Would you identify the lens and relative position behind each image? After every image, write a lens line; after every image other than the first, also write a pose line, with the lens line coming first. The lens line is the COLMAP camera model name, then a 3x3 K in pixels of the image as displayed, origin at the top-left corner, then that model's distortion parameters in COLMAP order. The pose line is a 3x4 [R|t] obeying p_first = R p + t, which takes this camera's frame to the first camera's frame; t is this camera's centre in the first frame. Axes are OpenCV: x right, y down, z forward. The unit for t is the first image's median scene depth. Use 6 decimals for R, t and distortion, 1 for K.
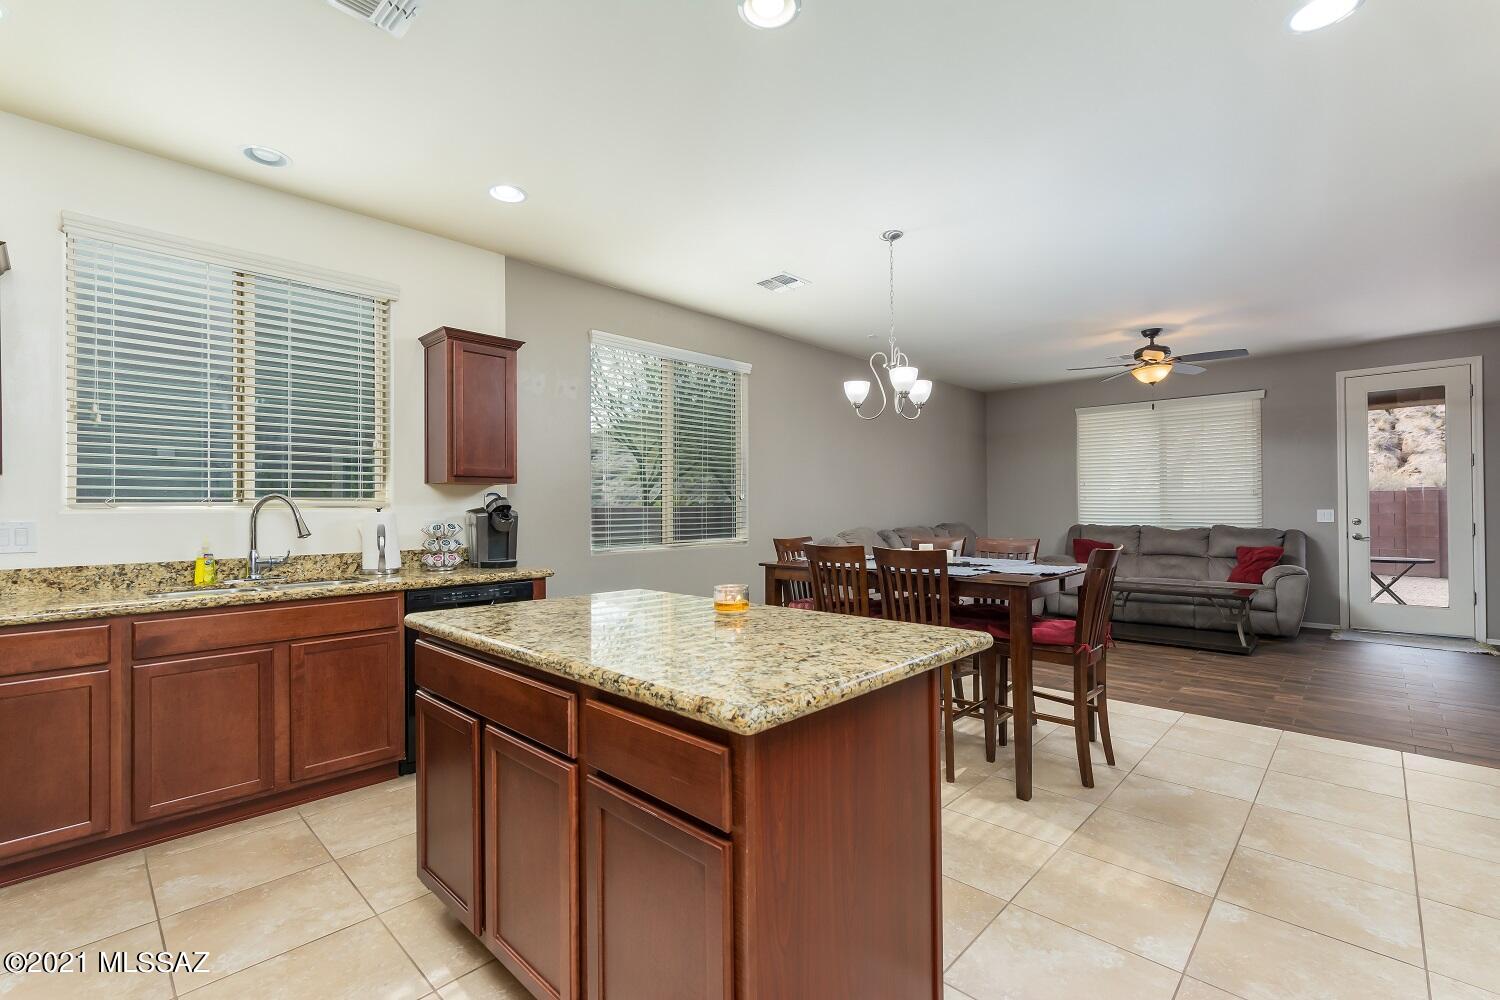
lens RADIAL K [[654.6, 0, 751.6], [0, 654.6, 505.4], [0, 0, 1]] dist [-0.000961, 0.001174]
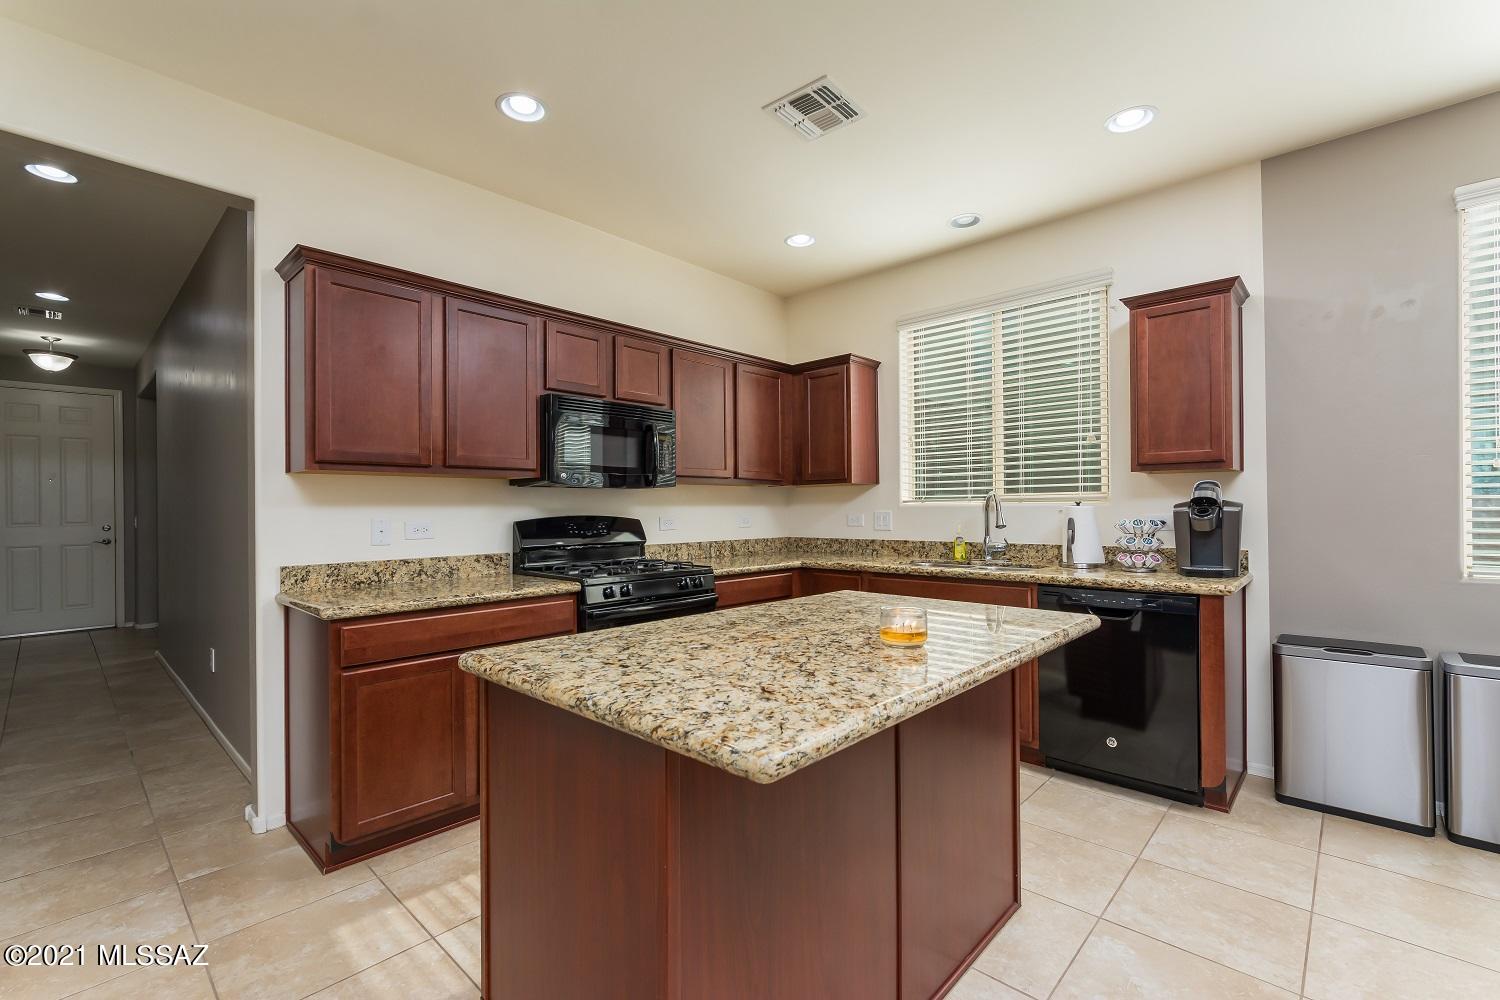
lens RADIAL K [[654.6, 0, 751.6], [0, 654.6, 505.4], [0, 0, 1]] dist [-0.000961, 0.001174]
pose [[0.012994, 0.002277, -0.999913, 0.516459], [0.014308, 0.999895, 0.002463, -0.000346], [0.999813, -0.014339, 0.012960, 0.584928]]
